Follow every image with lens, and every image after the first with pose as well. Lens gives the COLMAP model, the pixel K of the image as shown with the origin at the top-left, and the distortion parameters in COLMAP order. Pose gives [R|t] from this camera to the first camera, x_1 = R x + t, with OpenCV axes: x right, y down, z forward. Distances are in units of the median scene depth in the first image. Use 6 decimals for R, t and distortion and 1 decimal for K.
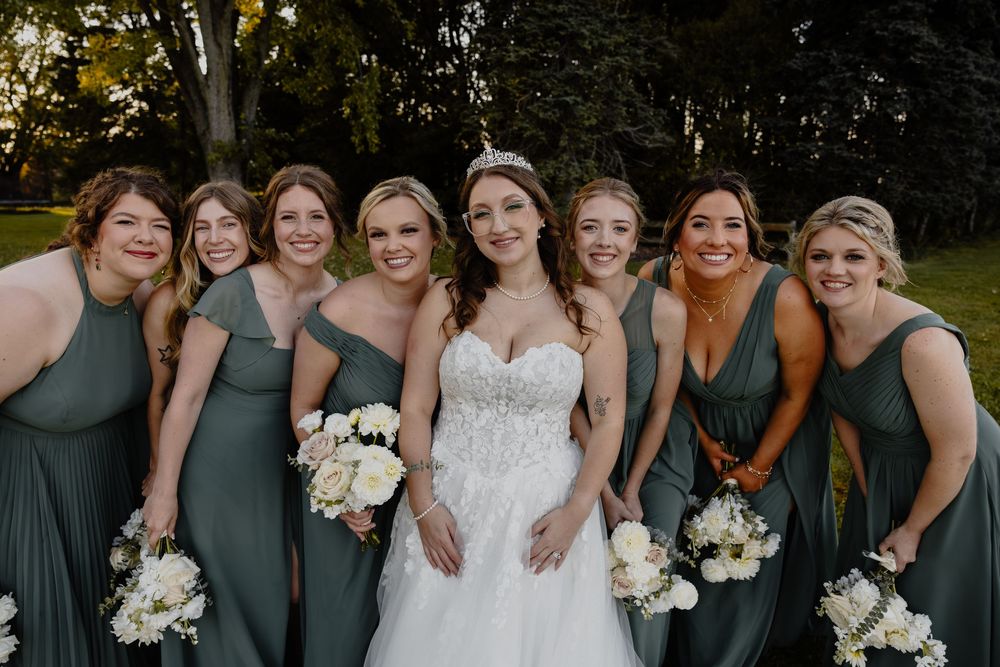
lens RADIAL K [[658.4, 0, 498.9], [0, 658.4, 331.3], [0, 0, 1]] dist [-0.010651, 0.008143]
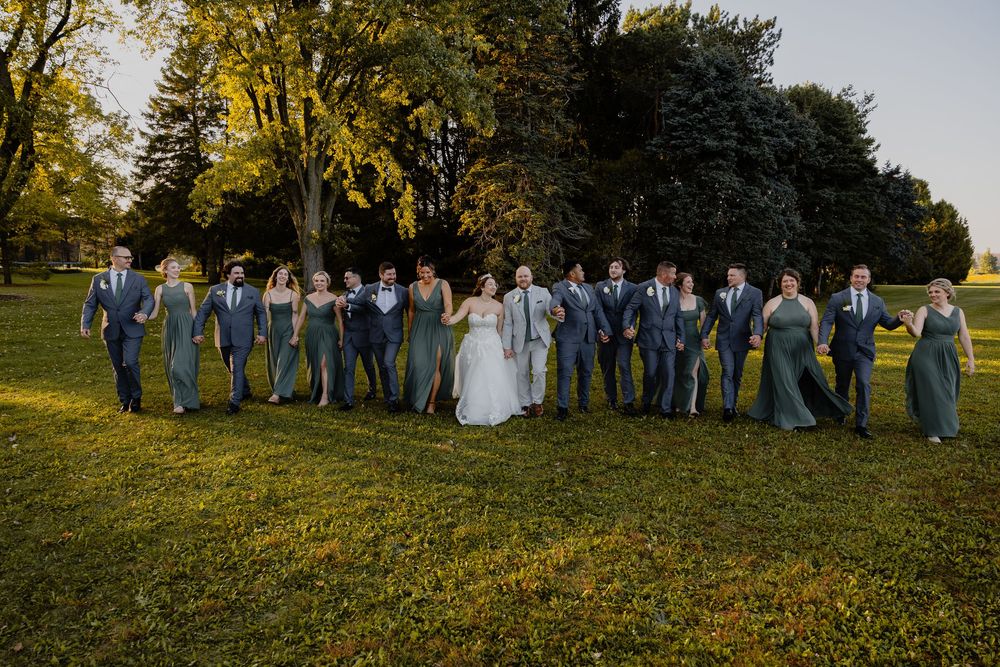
lens RADIAL K [[658.4, 0, 502.4], [0, 658.4, 328.9], [0, 0, 1]] dist [-0.010651, 0.008143]
pose [[0.997499, 0.006449, 0.070390, -0.070545], [0.000409, 0.995285, -0.096989, 0.107403], [-0.070684, 0.096775, 0.992793, -0.619546]]
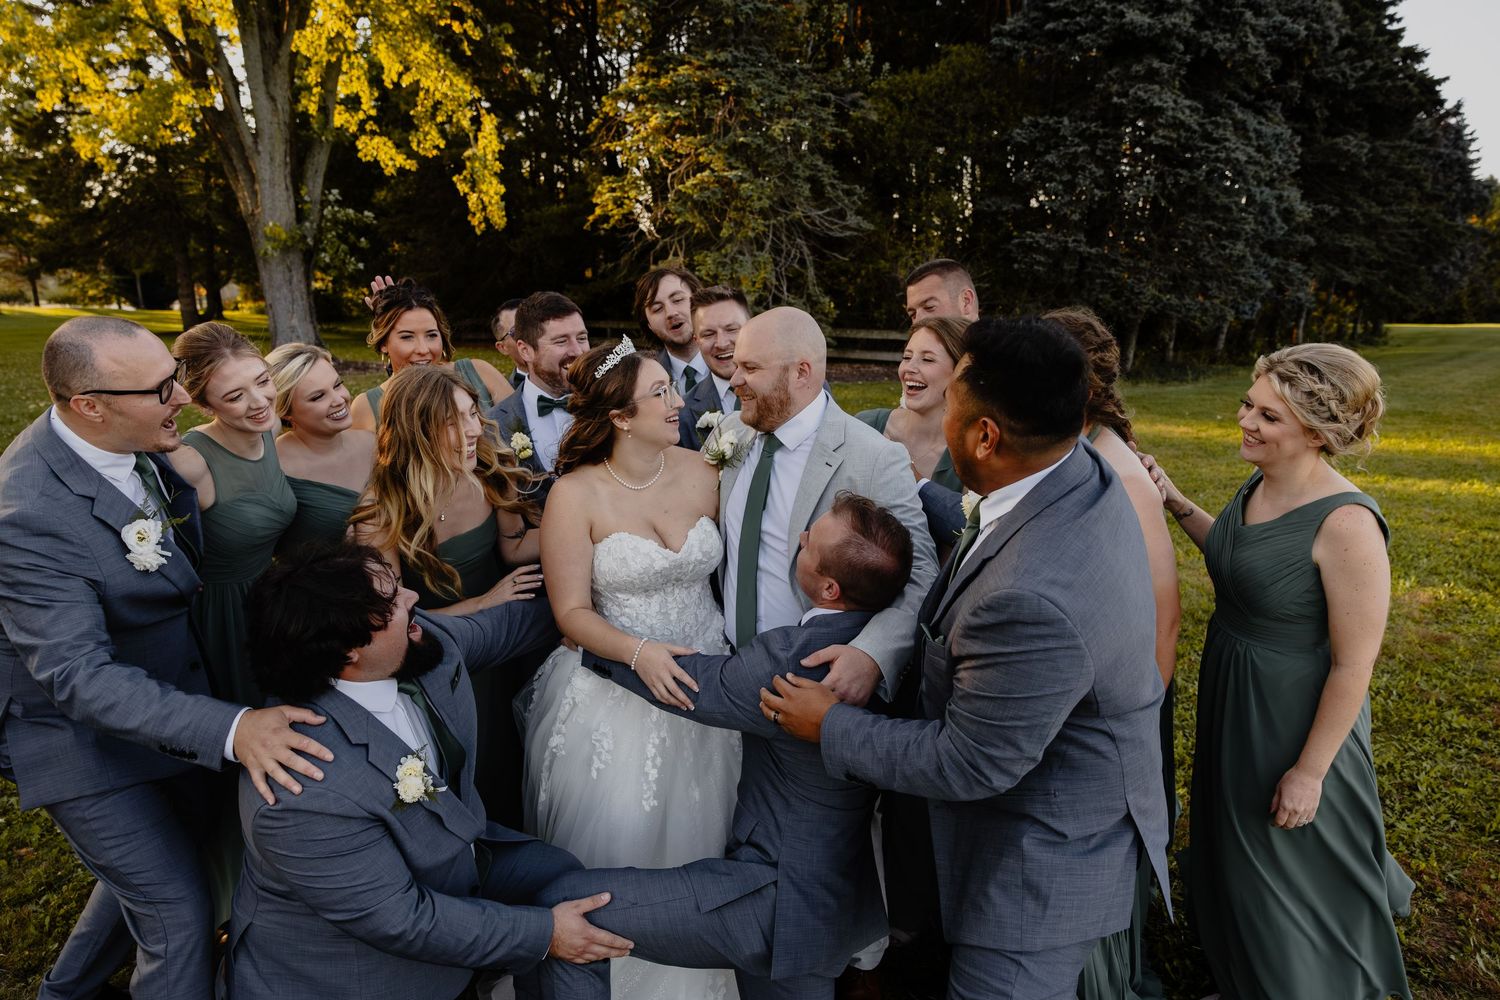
lens RADIAL K [[987.7, 0, 743.7], [0, 987.7, 502.1], [0, 0, 1]] dist [-0.010651, 0.008143]
pose [[0.998336, -0.004990, 0.057451, 0.049257], [0.004085, 0.999866, 0.015860, 0.015972], [-0.057522, -0.015599, 0.998222, -0.170663]]
